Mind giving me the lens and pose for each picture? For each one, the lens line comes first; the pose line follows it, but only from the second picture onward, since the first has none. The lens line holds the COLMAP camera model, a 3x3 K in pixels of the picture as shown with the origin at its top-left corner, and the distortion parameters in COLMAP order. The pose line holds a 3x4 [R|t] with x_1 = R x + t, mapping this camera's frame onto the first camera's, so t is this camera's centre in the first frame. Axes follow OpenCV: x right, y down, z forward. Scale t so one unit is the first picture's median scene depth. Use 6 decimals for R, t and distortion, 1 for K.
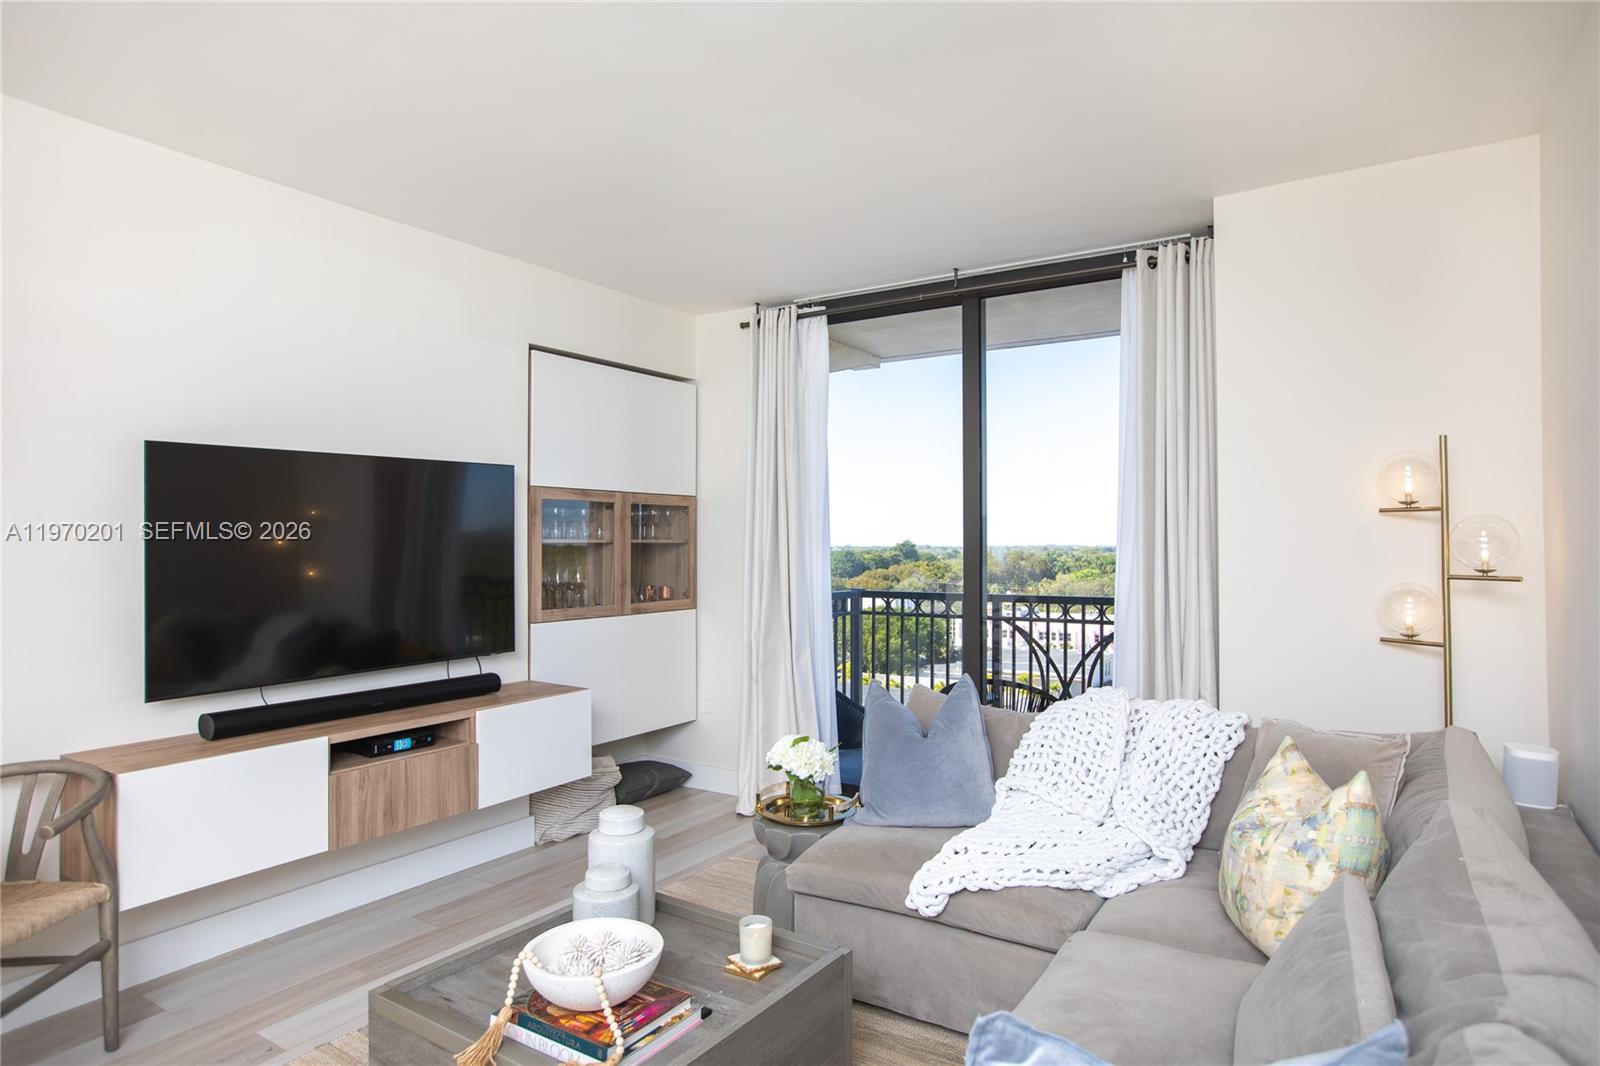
lens RADIAL K [[896.7, 0, 830.7], [0, 896.7, 540.7], [0, 0, 1]] dist [-0.000725, 0.000279]
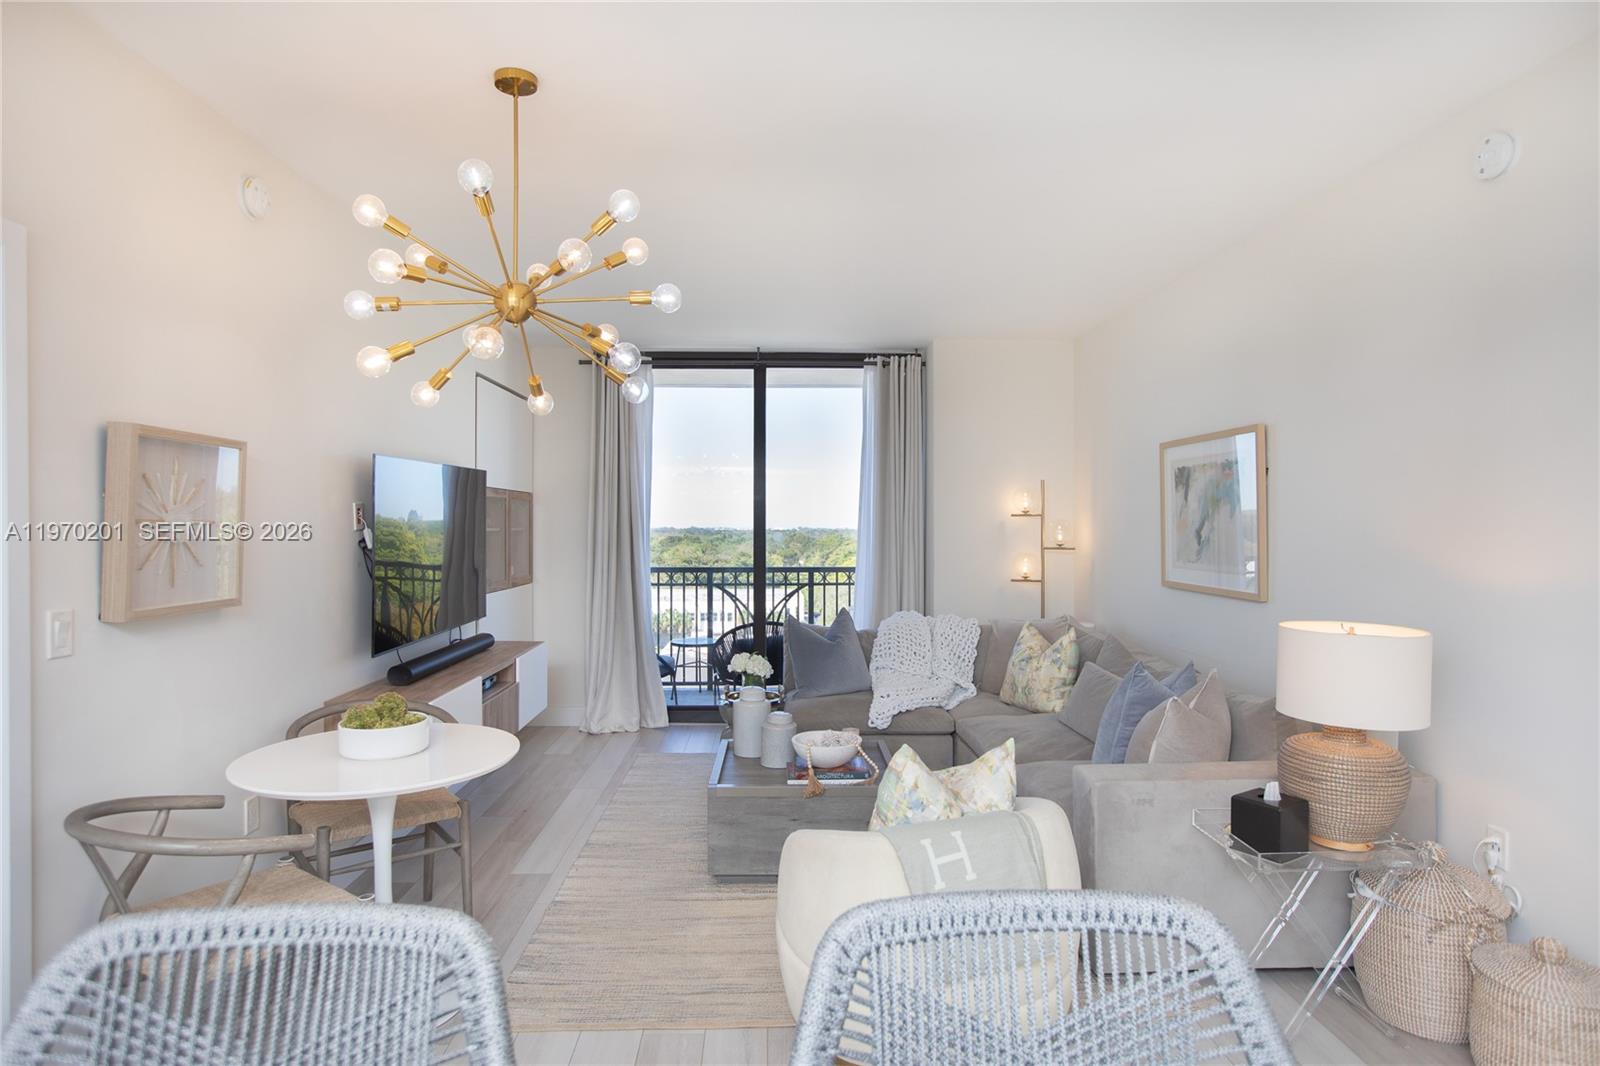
lens RADIAL K [[888.1, 0, 800.0], [0, 888.1, 533.0], [0, 0, 1]] dist [-0.051964, 0.001773]
pose [[0.829779, -0.002117, 0.558088, -0.599001], [-0.004380, 0.999937, 0.010307, -0.008682], [-0.558075, -0.010997, 0.829718, -0.251938]]
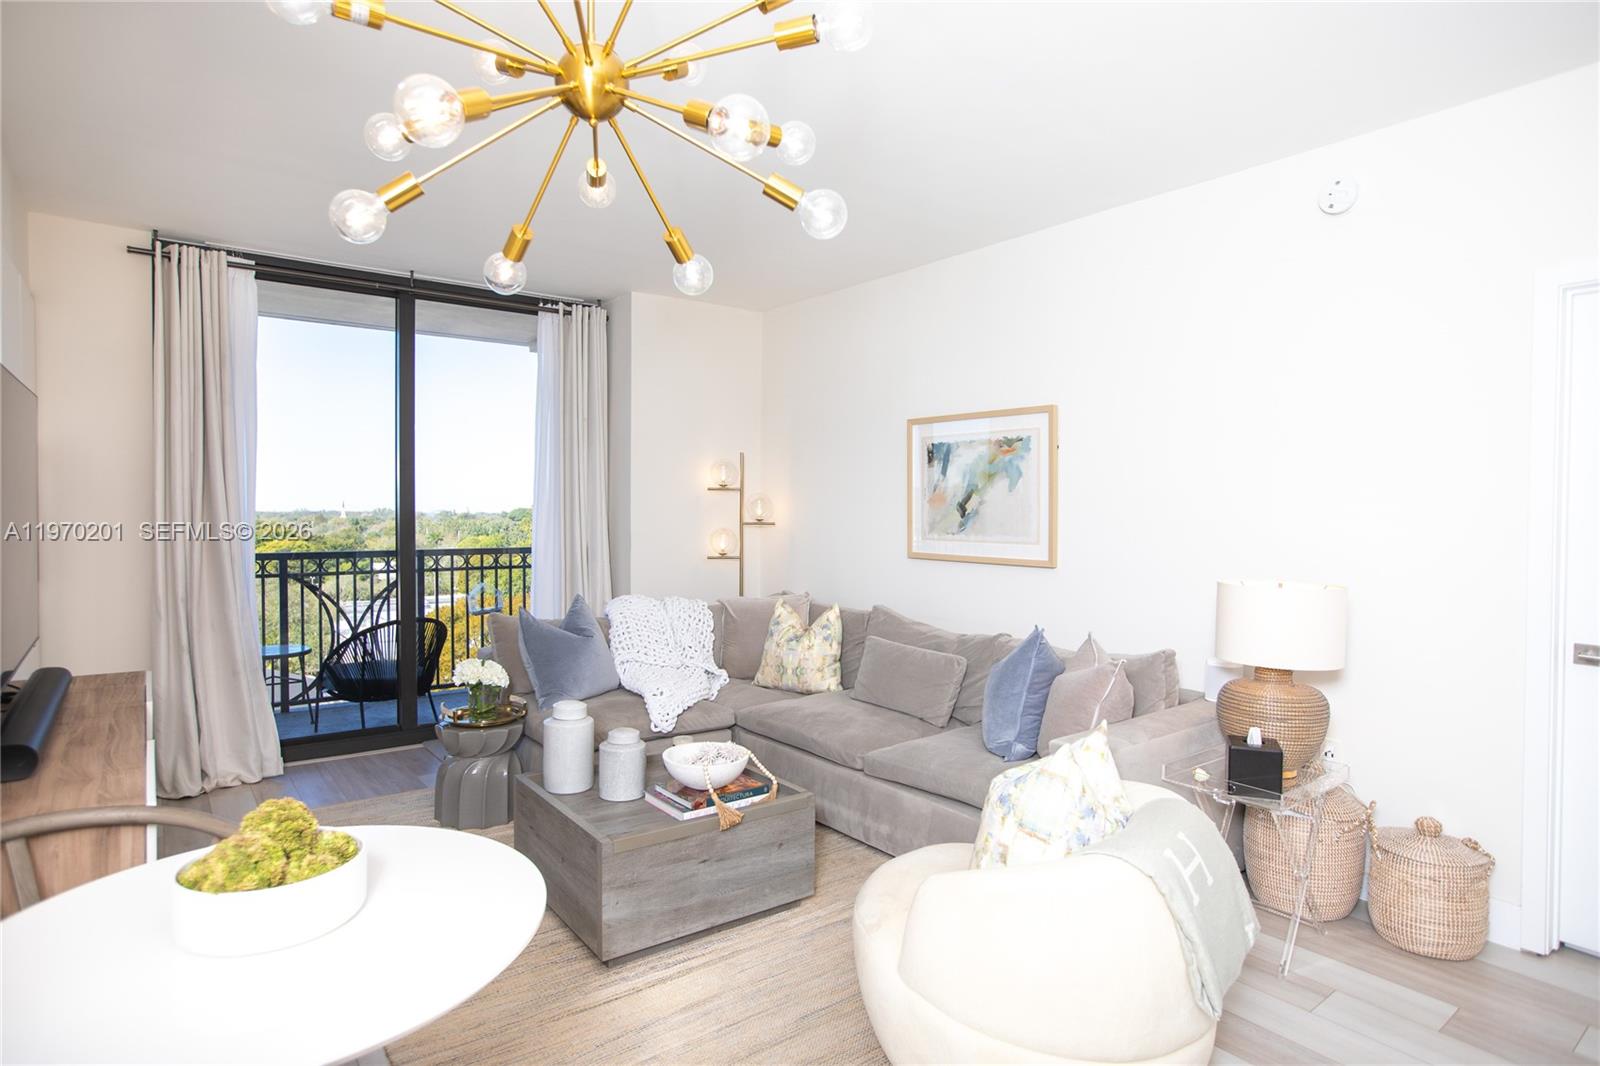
lens RADIAL K [[879.8, 0, 802.3], [0, 879.8, 513.8], [0, 0, 1]] dist [0.001657, 0.000852]
pose [[0.372787, -0.000792, 0.927917, -0.709111], [-0.010261, 0.999935, 0.004975, 0.004786], [-0.927860, -0.011376, 0.372755, 0.086991]]
